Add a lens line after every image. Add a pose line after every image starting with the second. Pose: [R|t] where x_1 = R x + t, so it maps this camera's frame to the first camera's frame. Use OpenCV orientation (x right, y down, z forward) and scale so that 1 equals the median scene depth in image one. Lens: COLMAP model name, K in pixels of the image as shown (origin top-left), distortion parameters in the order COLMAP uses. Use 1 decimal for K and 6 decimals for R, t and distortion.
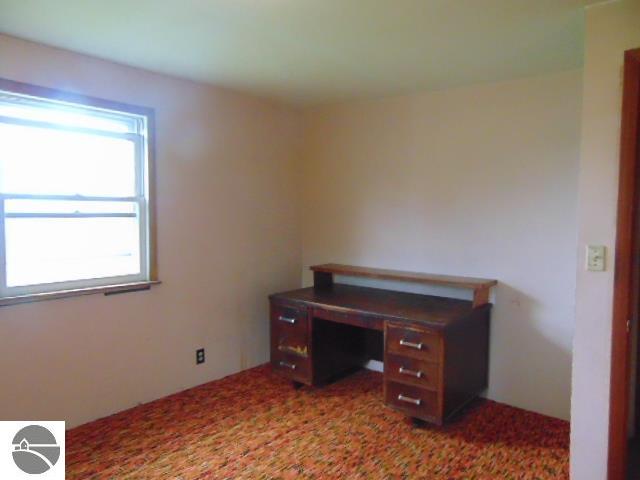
lens RADIAL K [[467.4, 0, 318.7], [0, 467.4, 239.6], [0, 0, 1]] dist [0.003962, 0.005471]
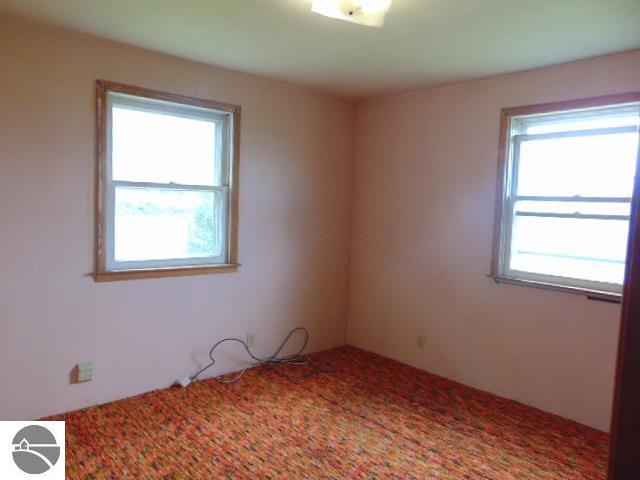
lens RADIAL K [[467.4, 0, 319.0], [0, 467.4, 240.4], [0, 0, 1]] dist [0.003962, 0.005471]
pose [[-0.156454, 0.061655, -0.985759, 0.611822], [-0.097028, 0.992263, 0.077461, -0.023421], [0.982908, 0.107765, -0.149262, 0.613621]]
